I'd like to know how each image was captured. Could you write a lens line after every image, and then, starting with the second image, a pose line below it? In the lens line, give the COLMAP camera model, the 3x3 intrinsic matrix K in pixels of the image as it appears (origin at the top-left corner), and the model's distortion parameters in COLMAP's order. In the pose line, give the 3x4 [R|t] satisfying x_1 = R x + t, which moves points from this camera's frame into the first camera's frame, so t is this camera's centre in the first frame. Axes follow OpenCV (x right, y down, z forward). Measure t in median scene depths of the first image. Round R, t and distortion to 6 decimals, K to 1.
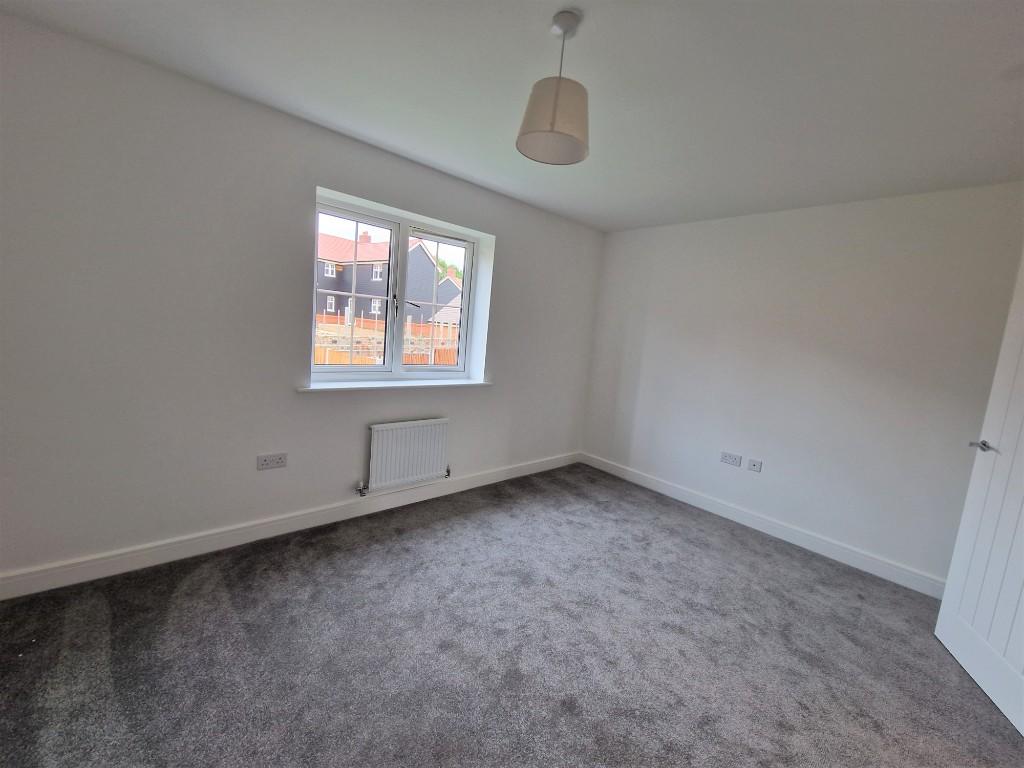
lens RADIAL K [[419.5, 0, 514.5], [0, 419.5, 377.6], [0, 0, 1]] dist [0.009780, -0.007425]
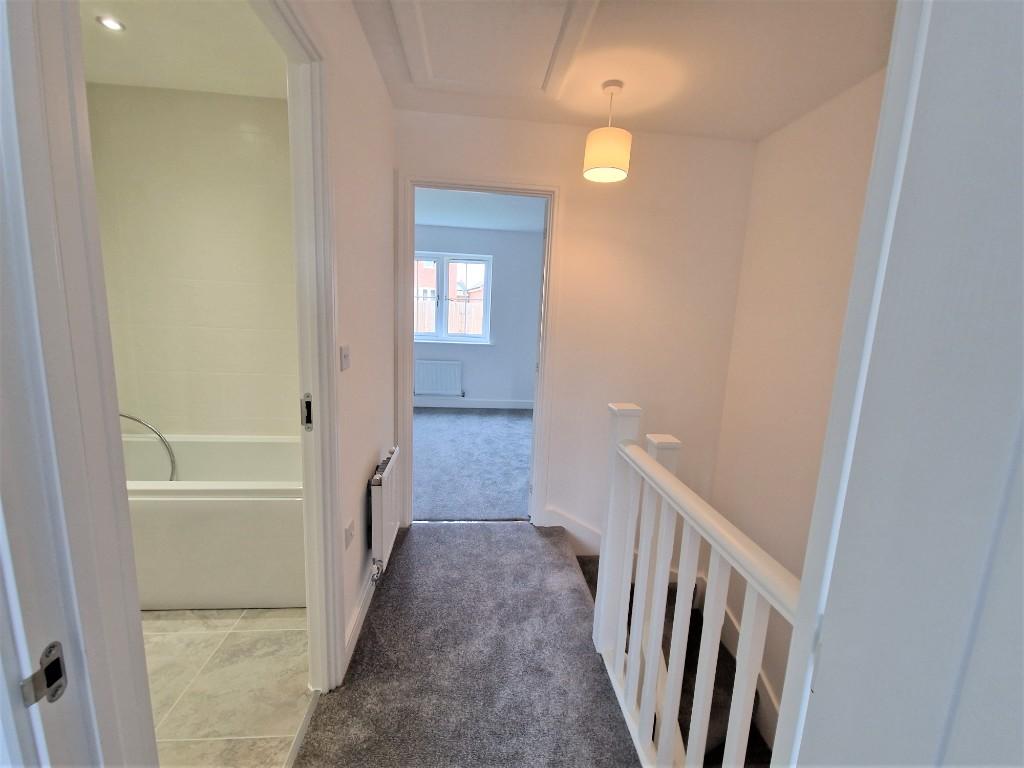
lens RADIAL K [[419.5, 0, 514.5], [0, 419.5, 377.6], [0, 0, 1]] dist [0.009780, -0.007425]
pose [[0.796895, 0.037165, -0.602973, 1.128218], [-0.043922, 0.999029, 0.003529, 0.149334], [0.602519, 0.023672, 0.797754, -0.282843]]
